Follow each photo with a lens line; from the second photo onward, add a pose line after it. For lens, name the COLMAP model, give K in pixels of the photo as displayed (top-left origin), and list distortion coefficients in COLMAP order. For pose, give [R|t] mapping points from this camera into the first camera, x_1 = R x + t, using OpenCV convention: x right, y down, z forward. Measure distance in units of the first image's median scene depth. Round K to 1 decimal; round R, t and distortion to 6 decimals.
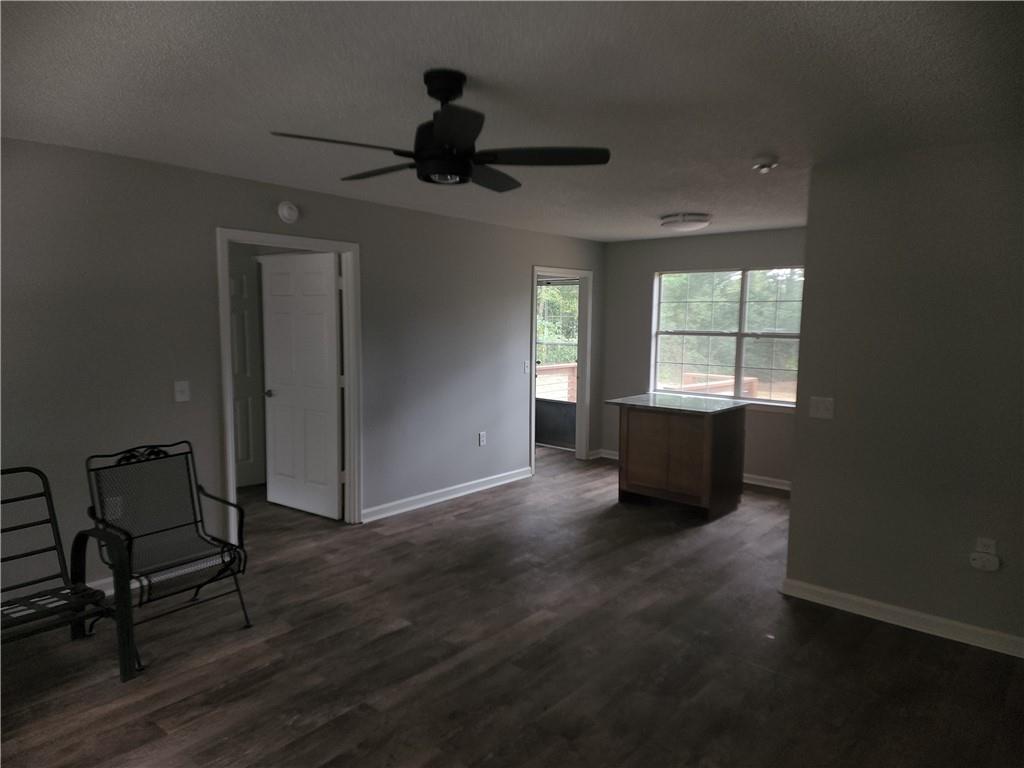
lens RADIAL K [[677.8, 0, 512.0], [0, 677.8, 384.0], [0, 0, 1]] dist [0.116290, -0.060708]
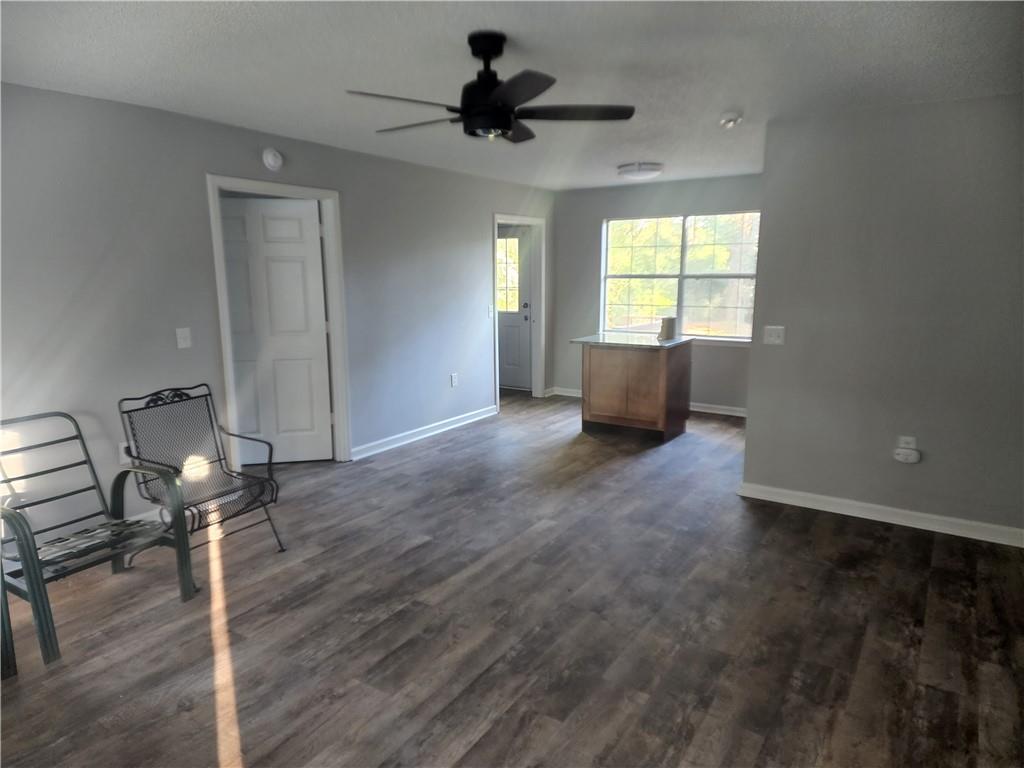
lens RADIAL K [[666.3, 0, 515.2], [0, 666.3, 375.4], [0, 0, 1]] dist [0.211498, -0.192566]
pose [[0.991164, -0.037606, 0.127197, -0.137307], [0.029732, 0.997555, 0.063250, 0.017748], [-0.129264, -0.058910, 0.989859, -0.087457]]
